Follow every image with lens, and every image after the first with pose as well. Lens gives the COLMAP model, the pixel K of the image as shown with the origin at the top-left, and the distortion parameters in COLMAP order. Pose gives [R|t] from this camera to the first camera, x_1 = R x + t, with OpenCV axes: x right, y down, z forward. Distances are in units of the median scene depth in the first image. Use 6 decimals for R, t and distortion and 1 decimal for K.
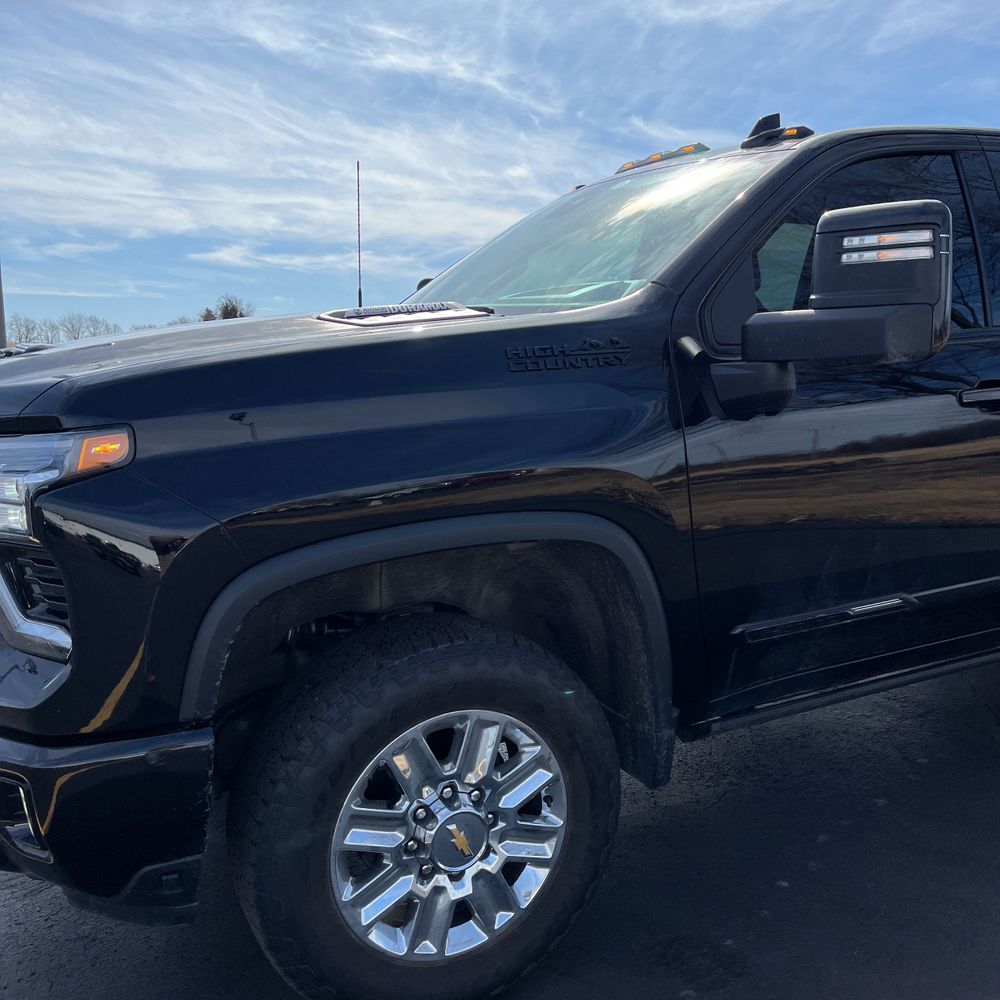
lens RADIAL K [[1018.6, 0, 496.7], [0, 1018.6, 499.1], [0, 0, 1]] dist [0.012596, 0.000000]
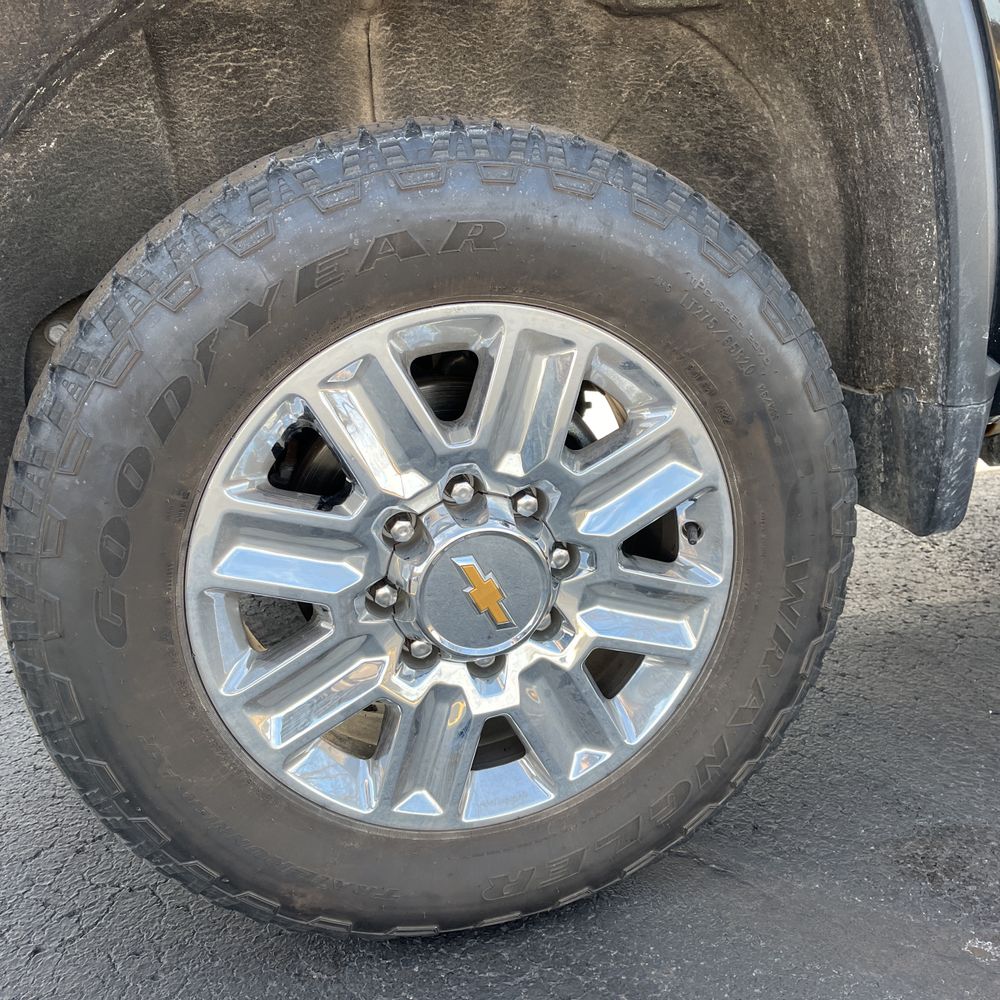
lens RADIAL K [[1018.6, 0, 499.1], [0, 1018.6, 499.2], [0, 0, 1]] dist [0.012596, 0.000000]
pose [[0.976238, 0.038686, -0.213222, 0.062727], [-0.005662, 0.988154, 0.153361, 0.207974], [0.216629, -0.148510, 0.964892, 0.527654]]
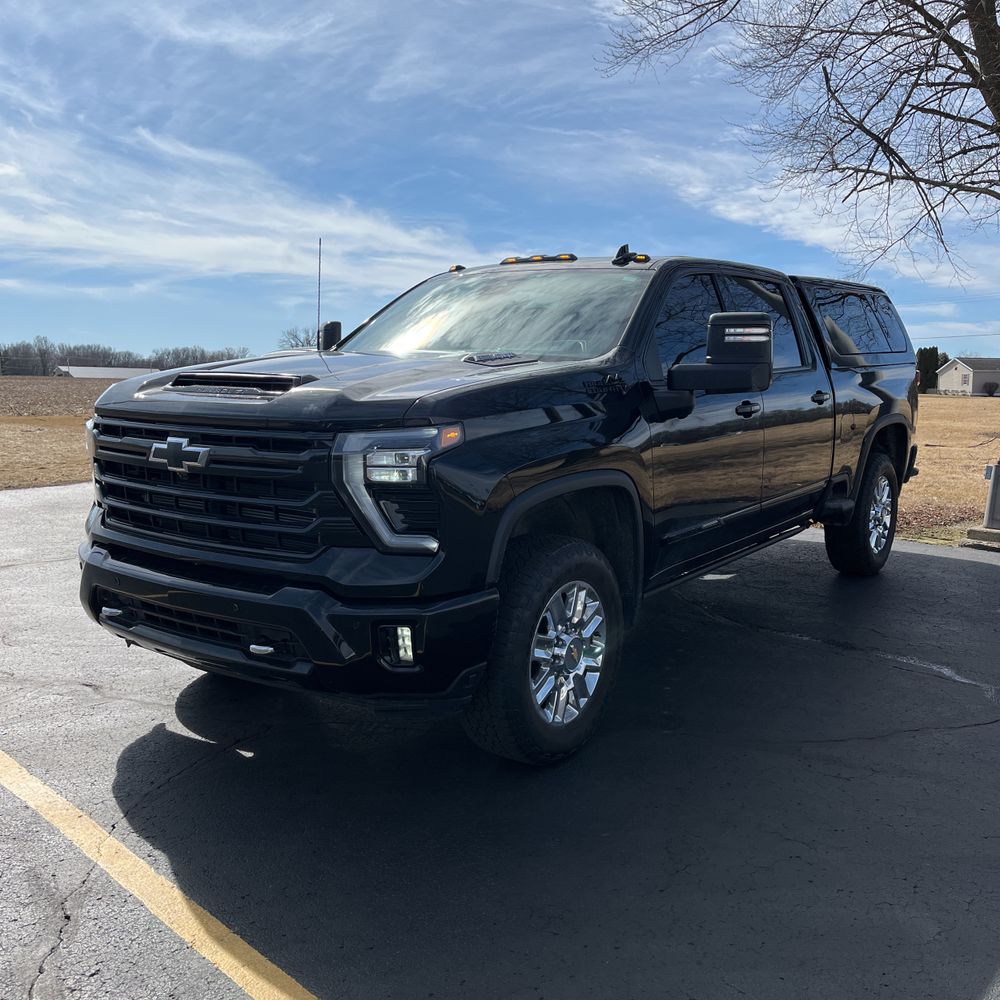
lens RADIAL K [[1018.6, 0, 506.8], [0, 1018.6, 499.1], [0, 0, 1]] dist [0.012596, 0.000000]
pose [[0.885477, -0.037768, 0.463145, -0.900961], [0.046524, 0.998889, -0.007491, 0.064953], [-0.462348, 0.028181, 0.886251, -0.510520]]
